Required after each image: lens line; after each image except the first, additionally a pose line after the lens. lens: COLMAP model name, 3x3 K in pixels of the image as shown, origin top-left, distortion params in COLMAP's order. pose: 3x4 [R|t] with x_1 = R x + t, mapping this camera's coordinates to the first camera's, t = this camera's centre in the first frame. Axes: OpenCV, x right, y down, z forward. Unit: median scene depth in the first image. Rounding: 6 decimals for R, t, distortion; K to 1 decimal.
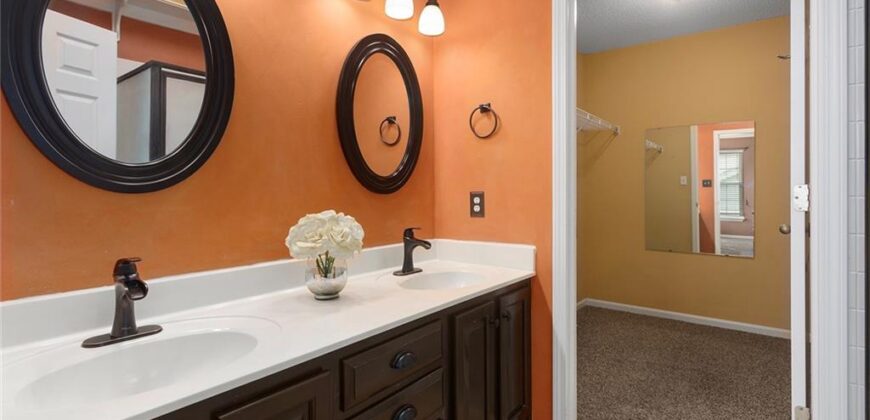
lens RADIAL K [[421.9, 0, 434.5], [0, 421.9, 203.6], [0, 0, 1]] dist [0.004666, 0.000786]
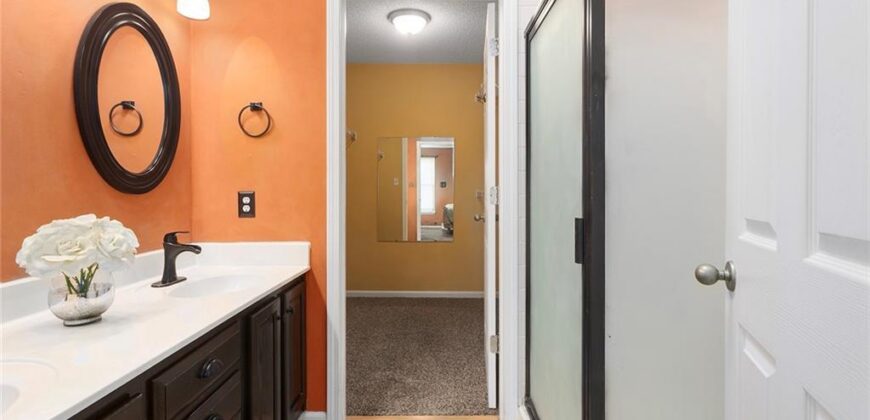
lens RADIAL K [[428.8, 0, 435.0], [0, 428.8, 210.0], [0, 0, 1]] dist [0.002057, 0.000294]
pose [[0.788743, -0.025809, 0.614182, -0.177195], [0.015144, 0.999631, 0.022558, -0.000806], [-0.614537, -0.008492, 0.788842, -0.051783]]
